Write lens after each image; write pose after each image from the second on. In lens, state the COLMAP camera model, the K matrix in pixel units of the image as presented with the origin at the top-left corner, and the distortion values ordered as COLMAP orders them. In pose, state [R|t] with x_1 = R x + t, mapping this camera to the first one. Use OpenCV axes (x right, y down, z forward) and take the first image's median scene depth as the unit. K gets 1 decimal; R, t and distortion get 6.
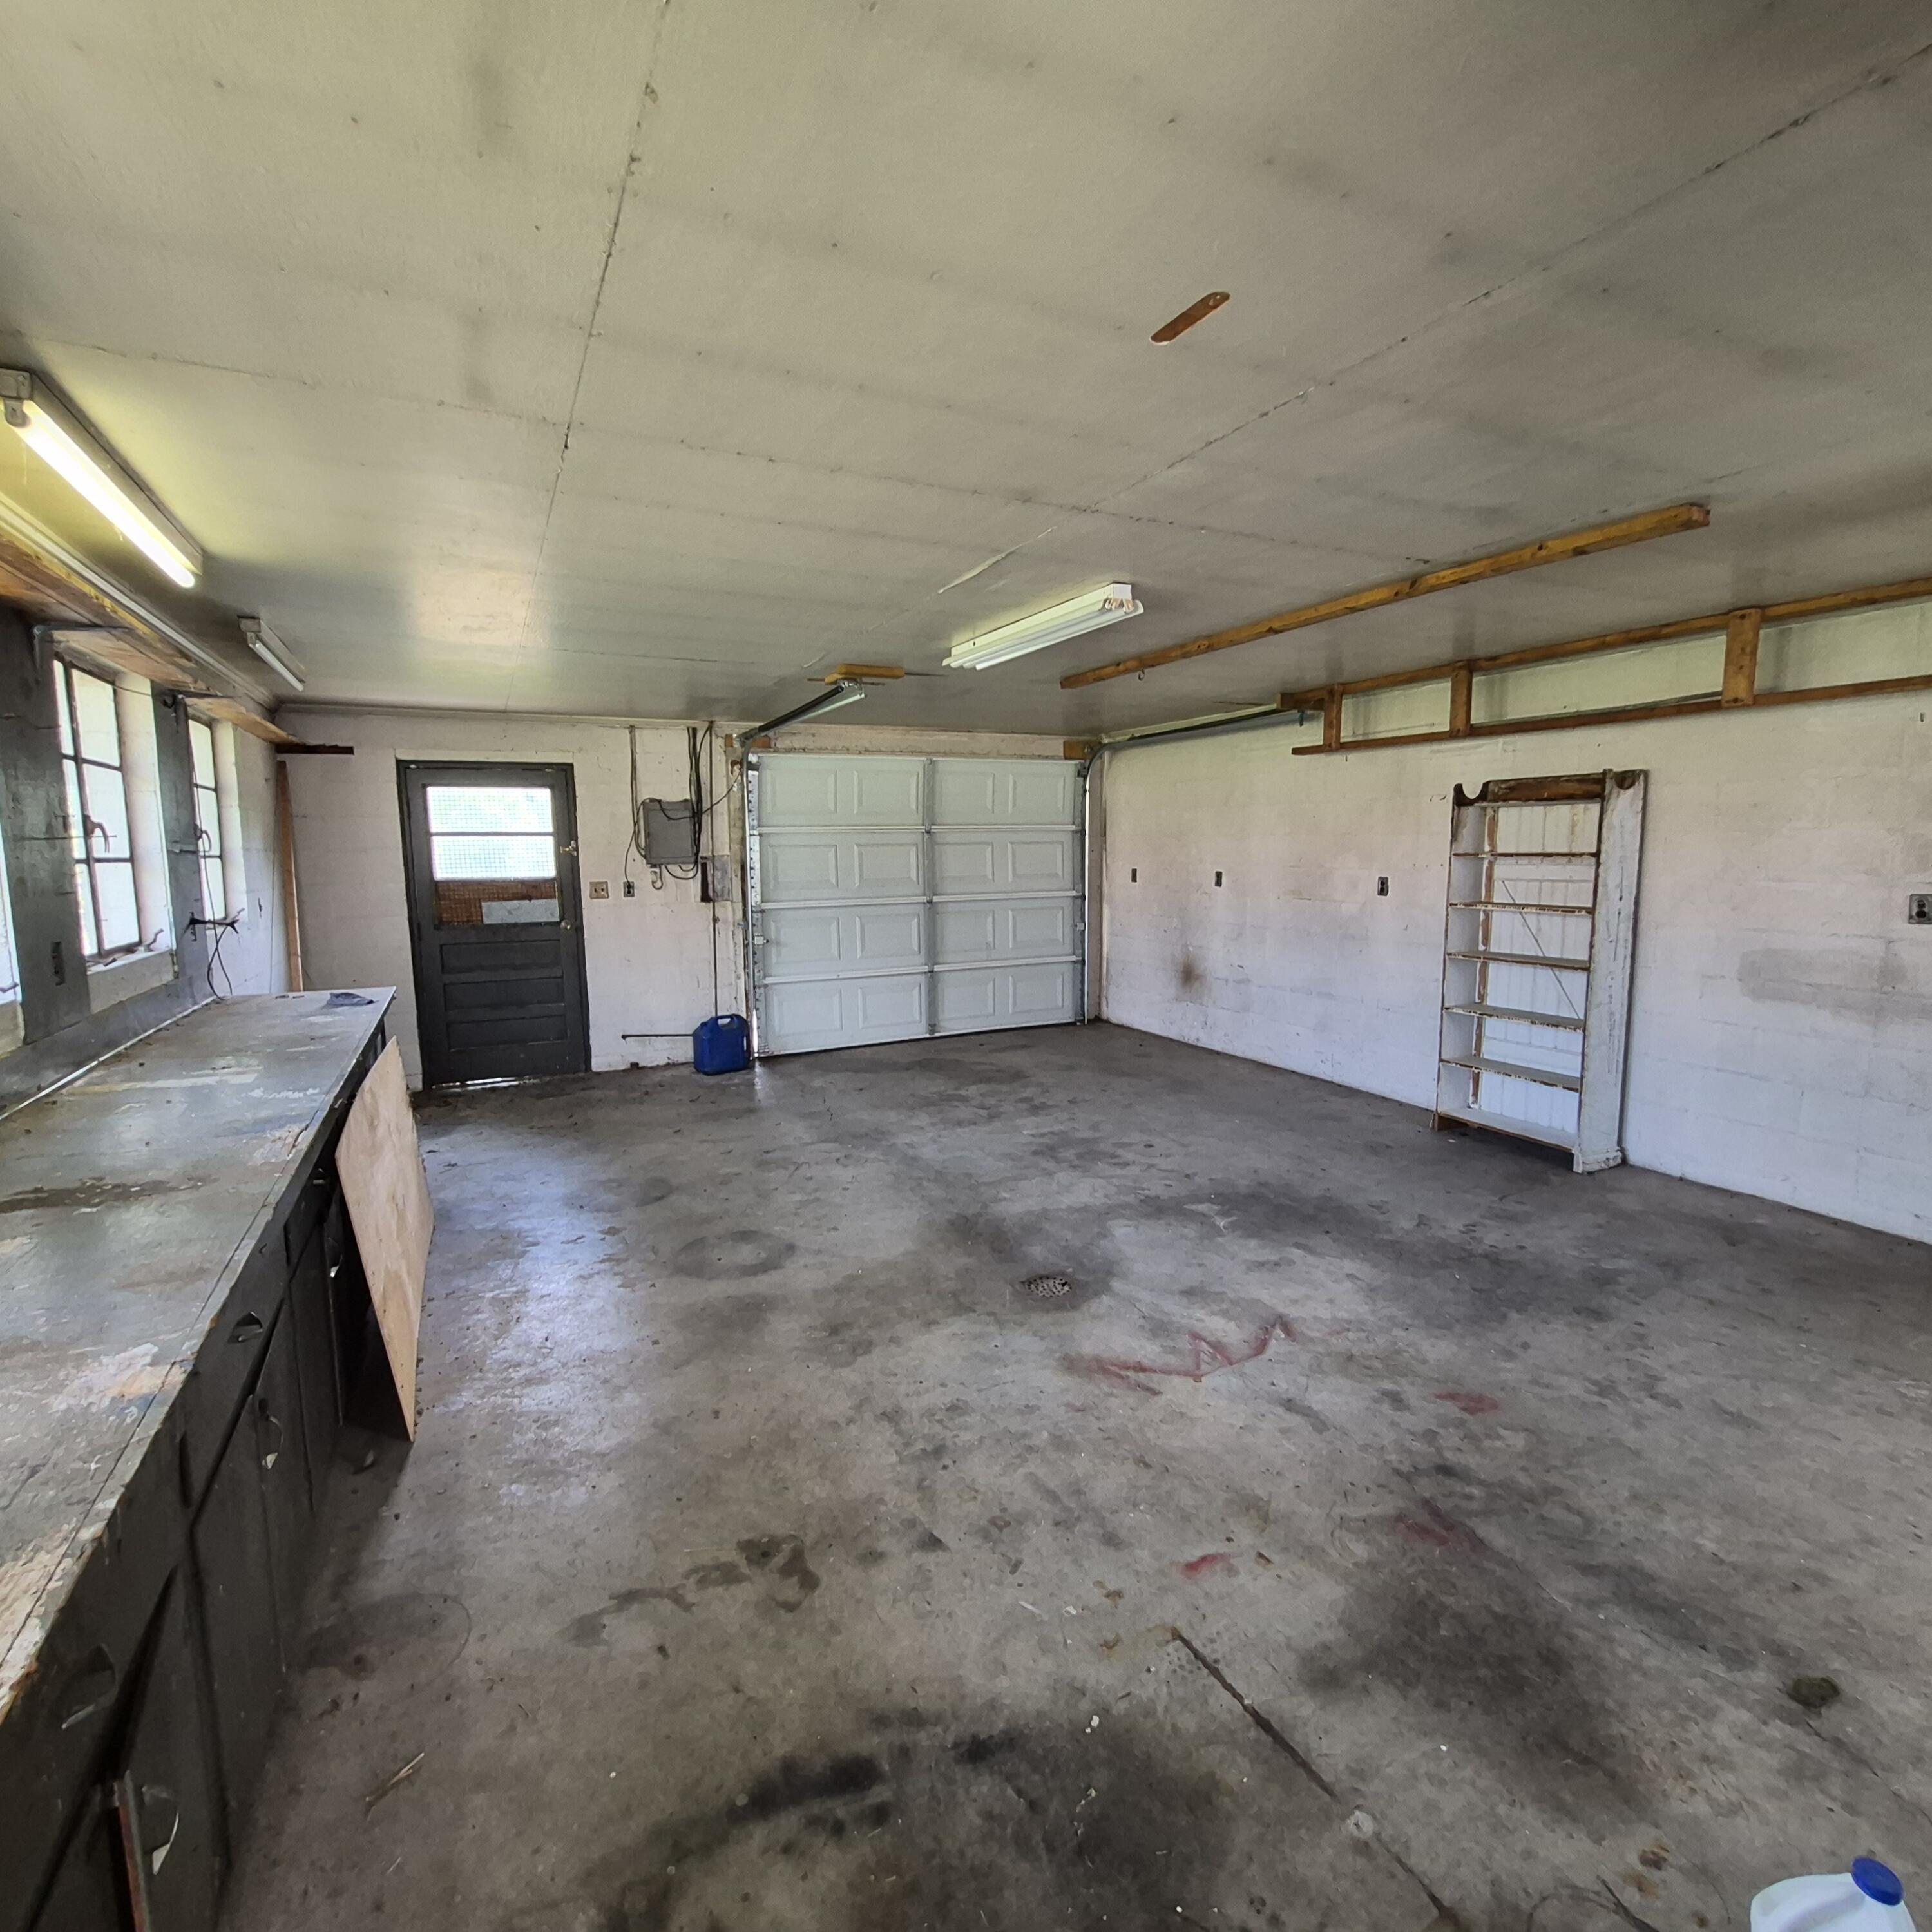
lens RADIAL K [[1012.2, 0, 966.0], [0, 1012.2, 966.0], [0, 0, 1]] dist [0.004451, -0.000162]
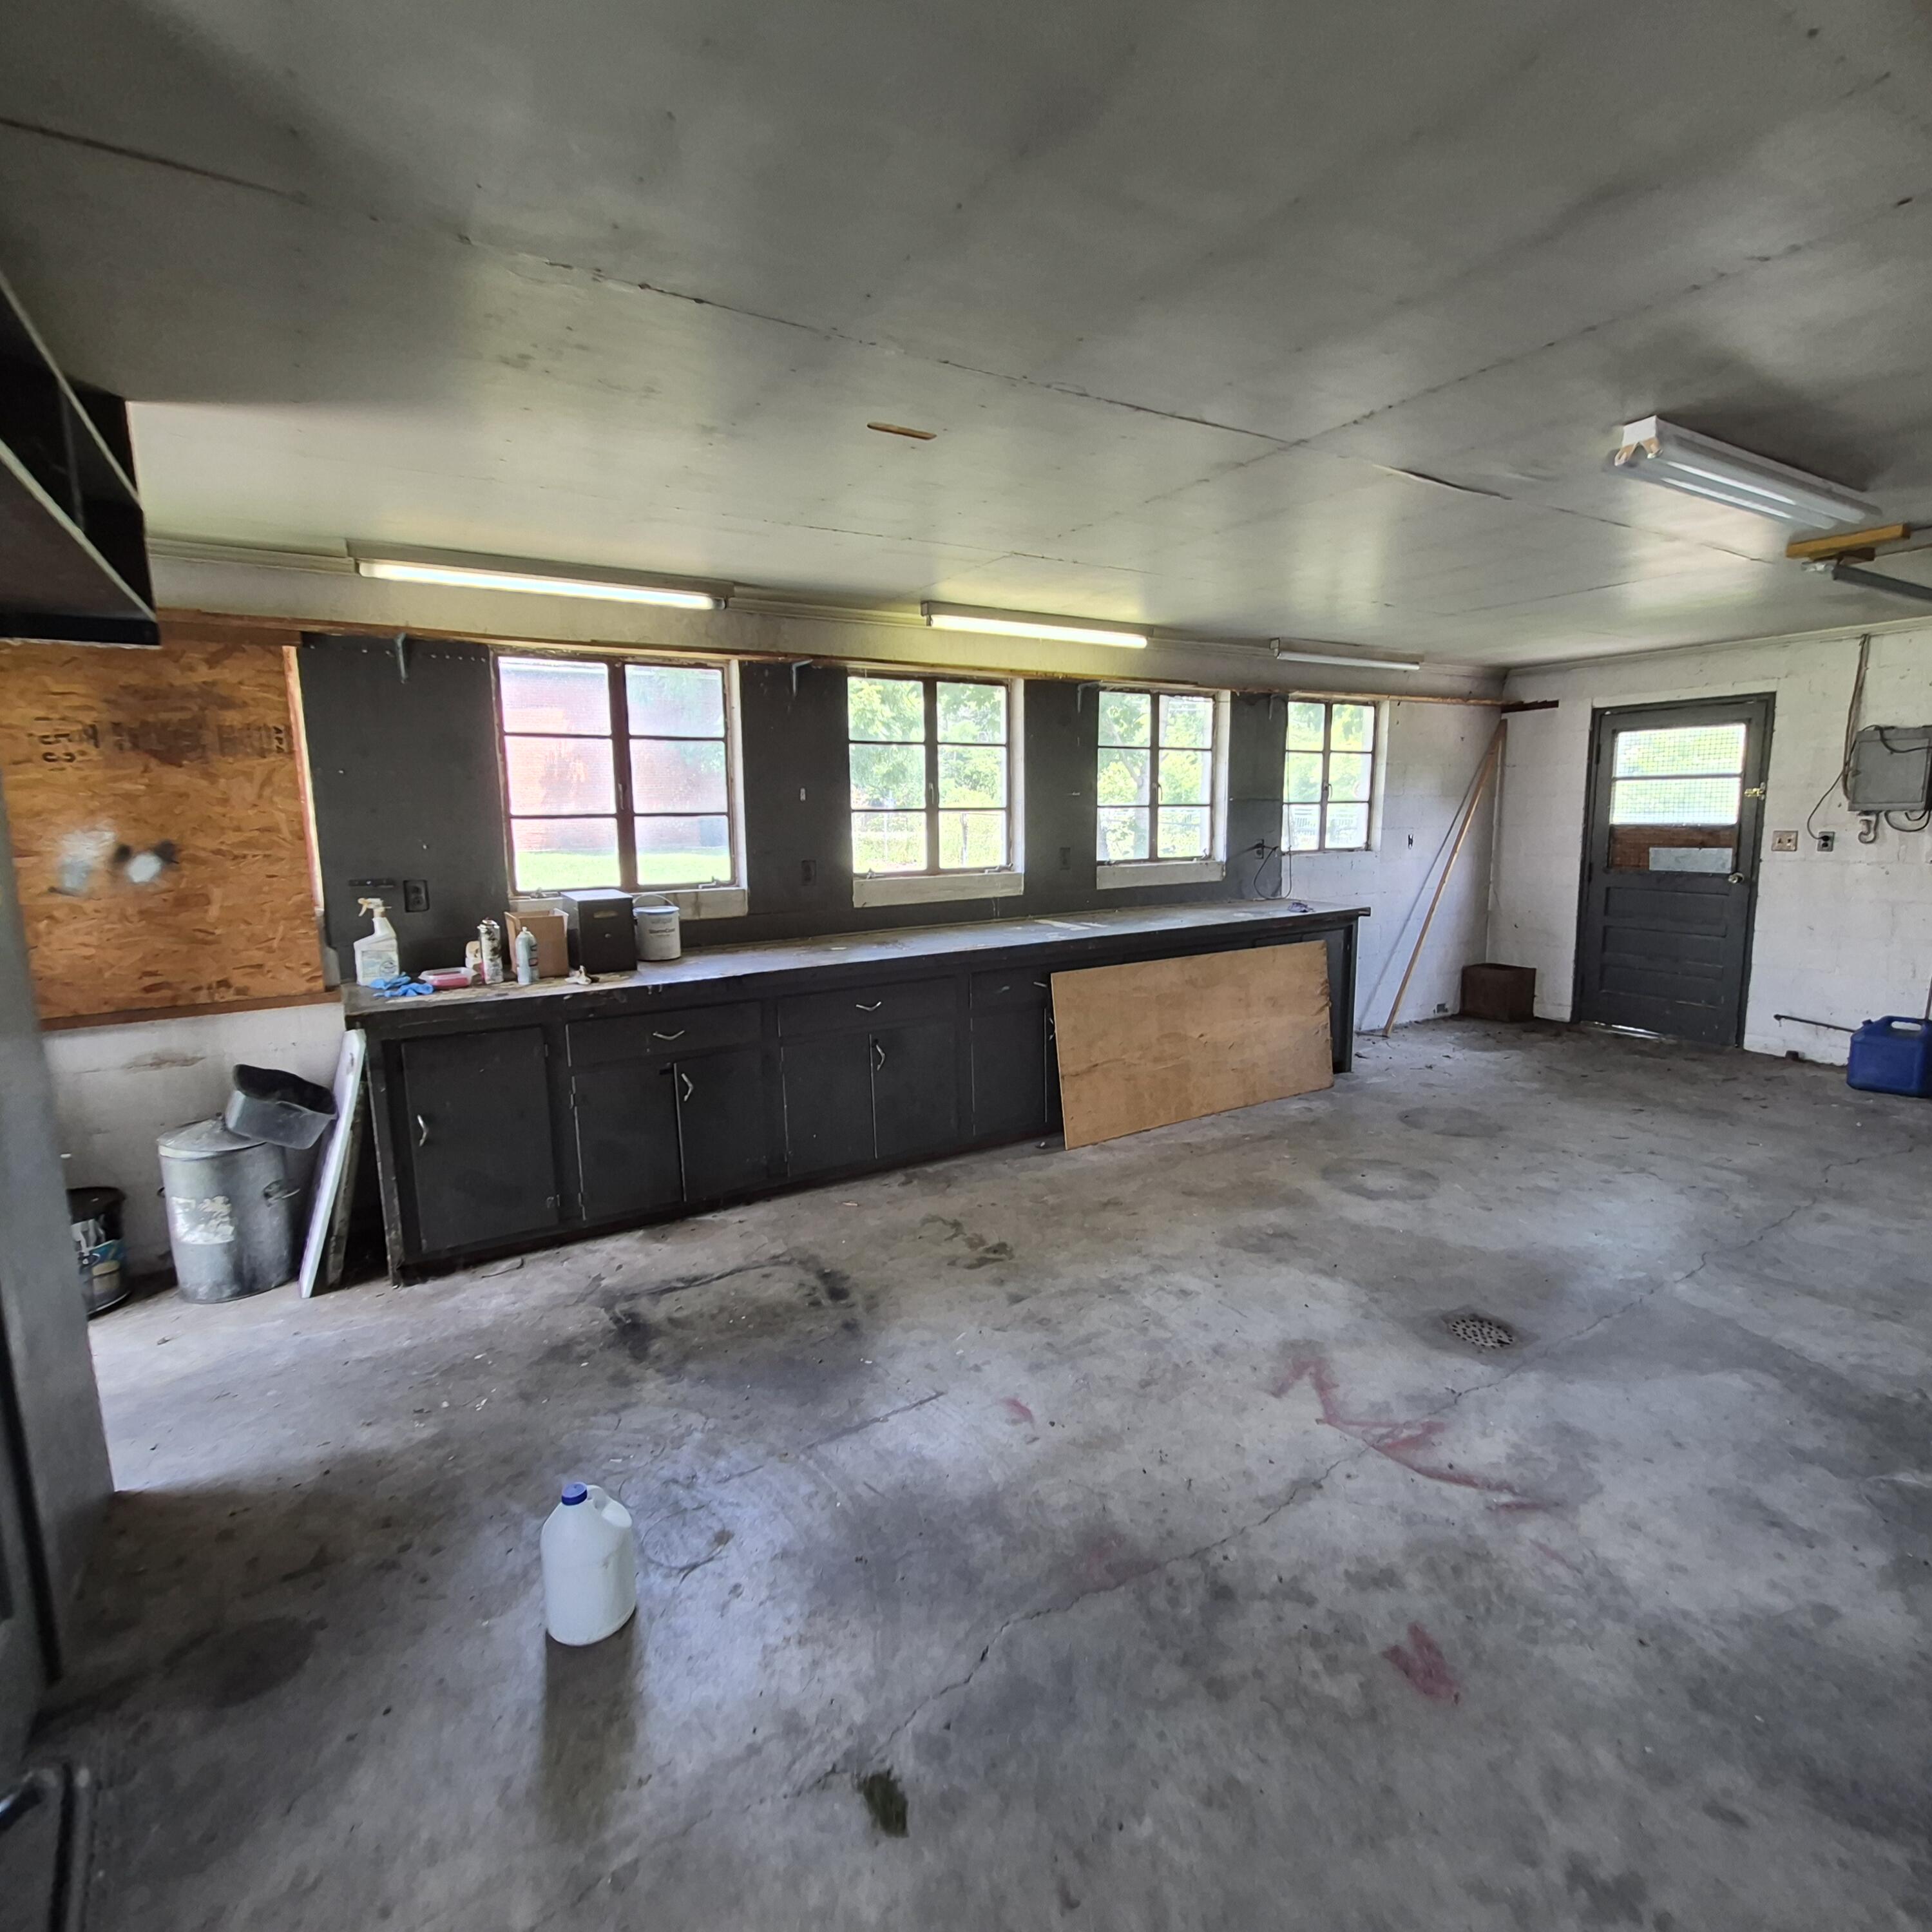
lens RADIAL K [[1009.5, 0, 977.2], [0, 1009.5, 967.5], [0, 0, 1]] dist [0.002517, -0.001394]
pose [[0.100704, 0.165434, -0.981066, 0.531217], [-0.103096, 0.982505, 0.155094, -0.041465], [0.989560, 0.085526, 0.115998, 0.311091]]
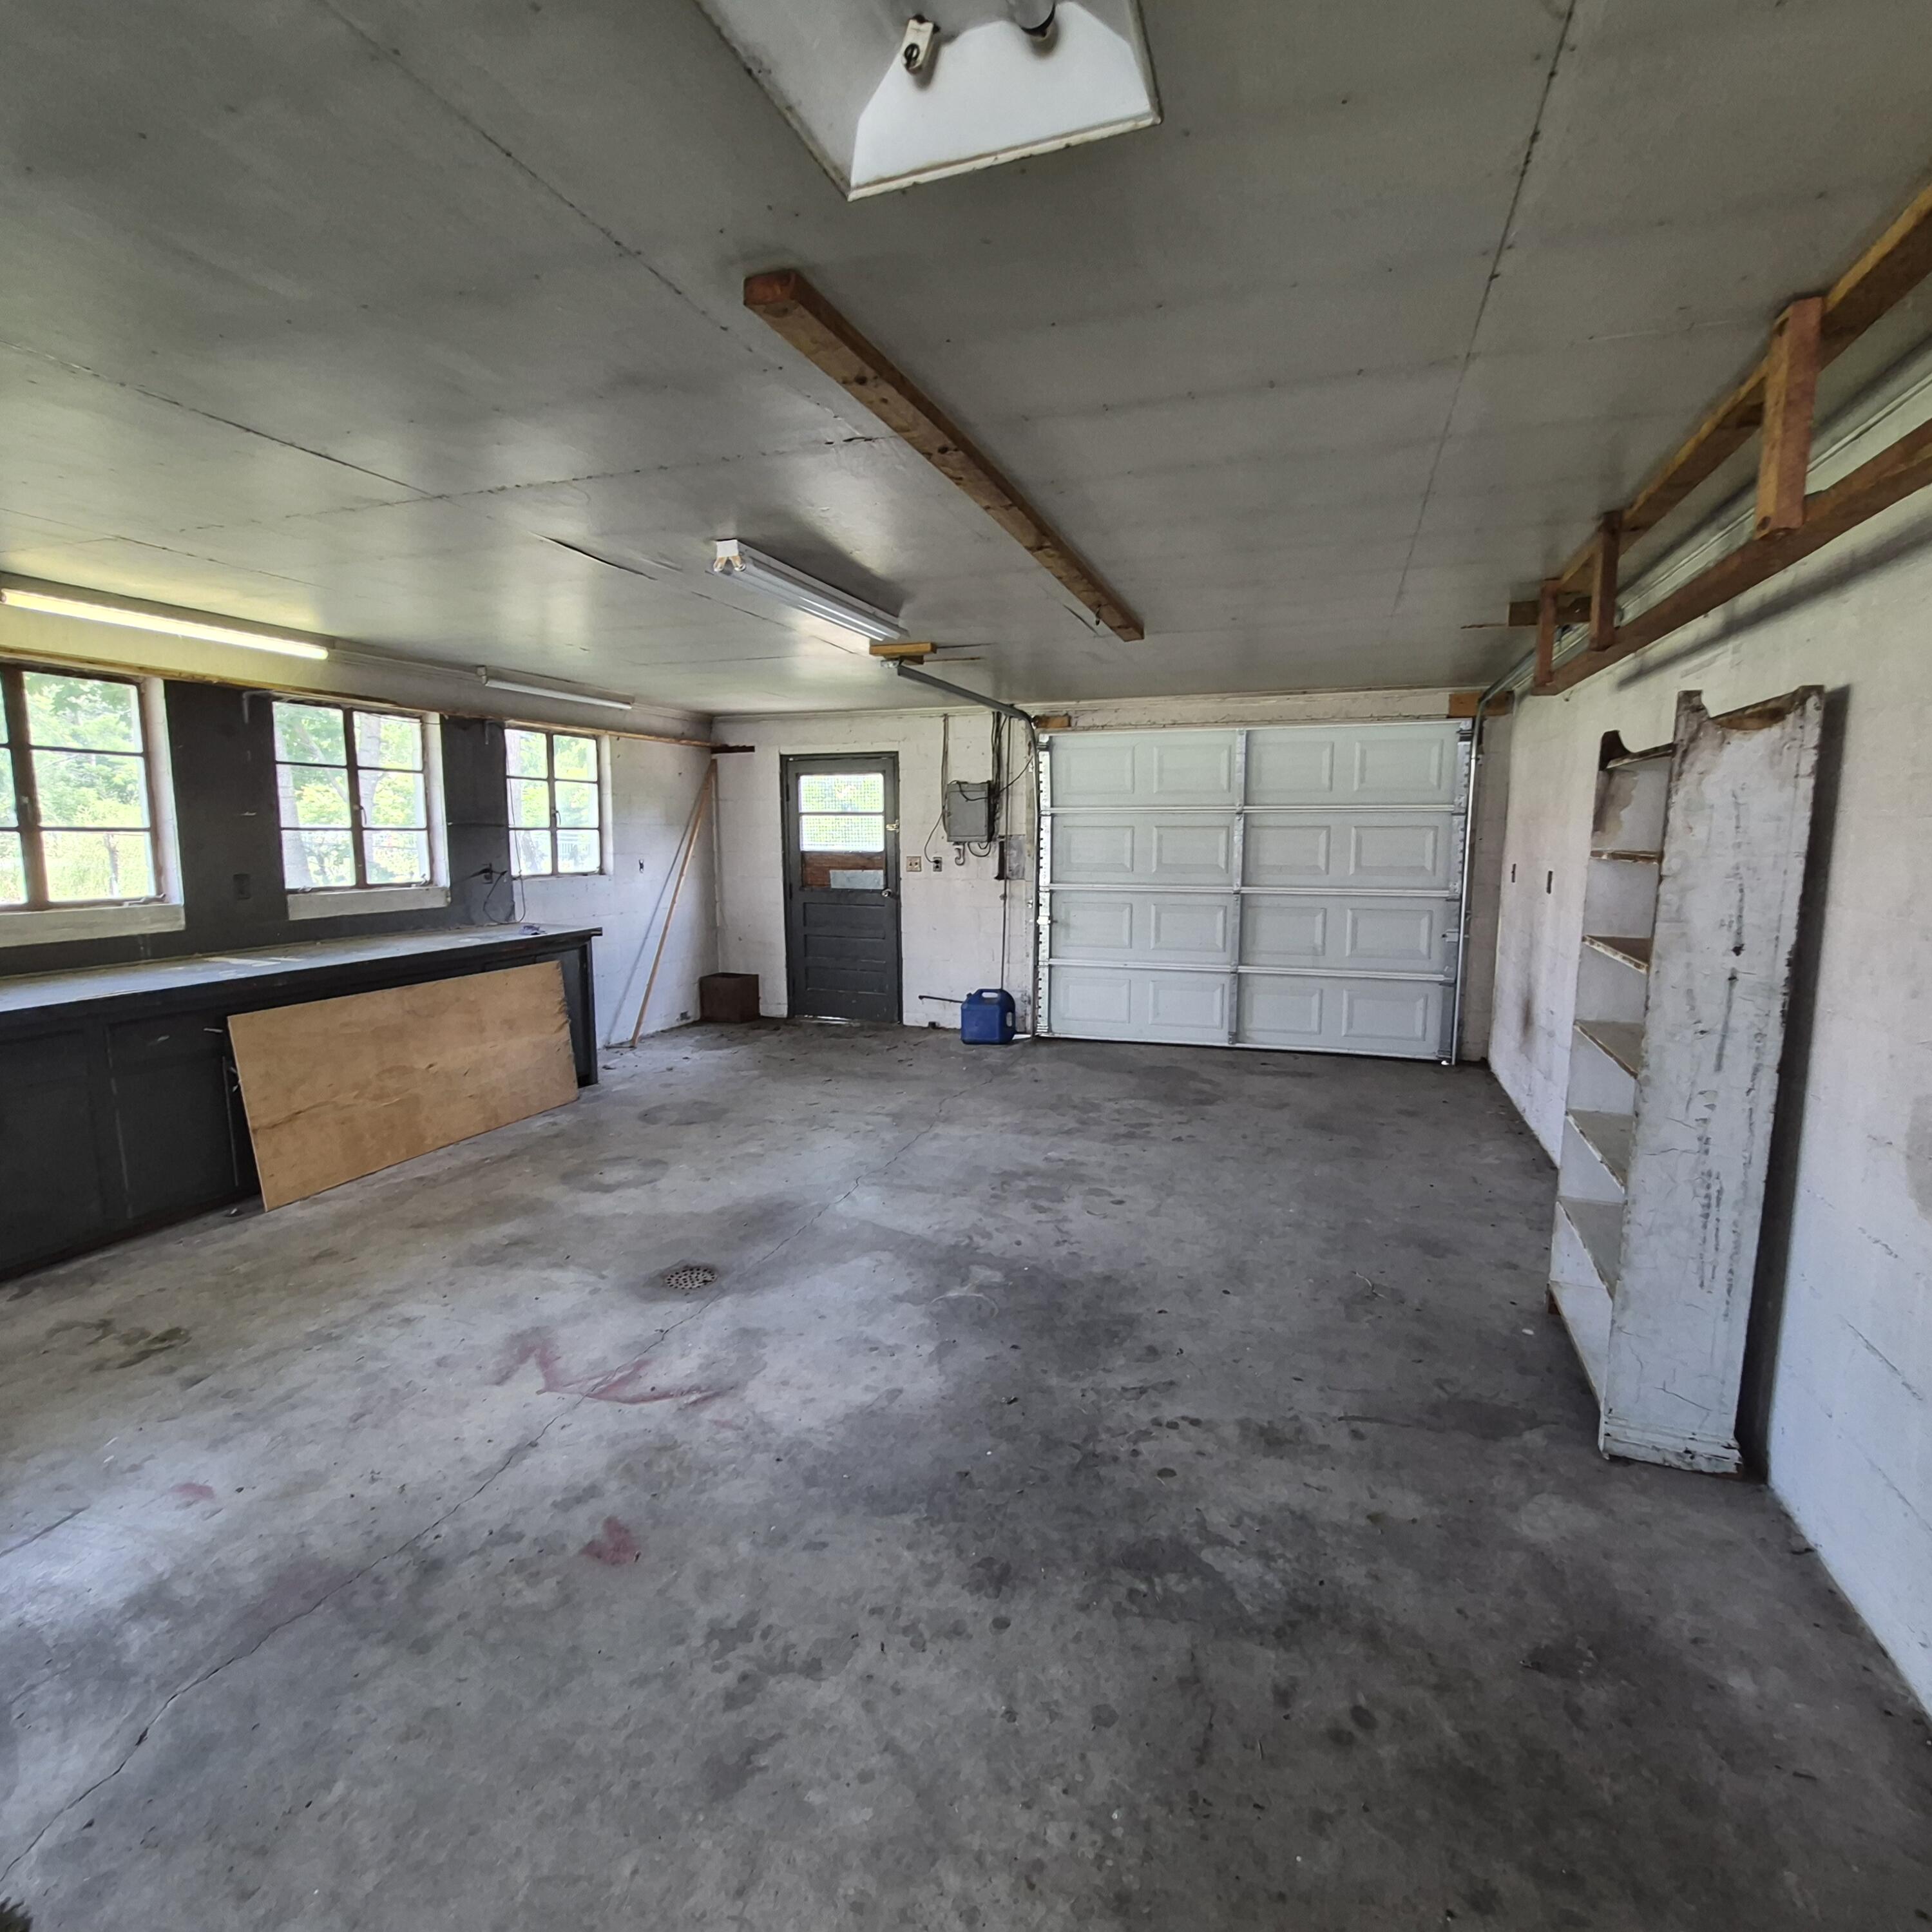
lens RADIAL K [[1009.5, 0, 977.2], [0, 1009.5, 967.5], [0, 0, 1]] dist [0.002517, -0.001394]
pose [[0.707598, 0.109231, -0.698121, 0.614491], [-0.094357, 0.993738, 0.059846, -0.044403], [0.700286, 0.023526, 0.713474, 0.324571]]
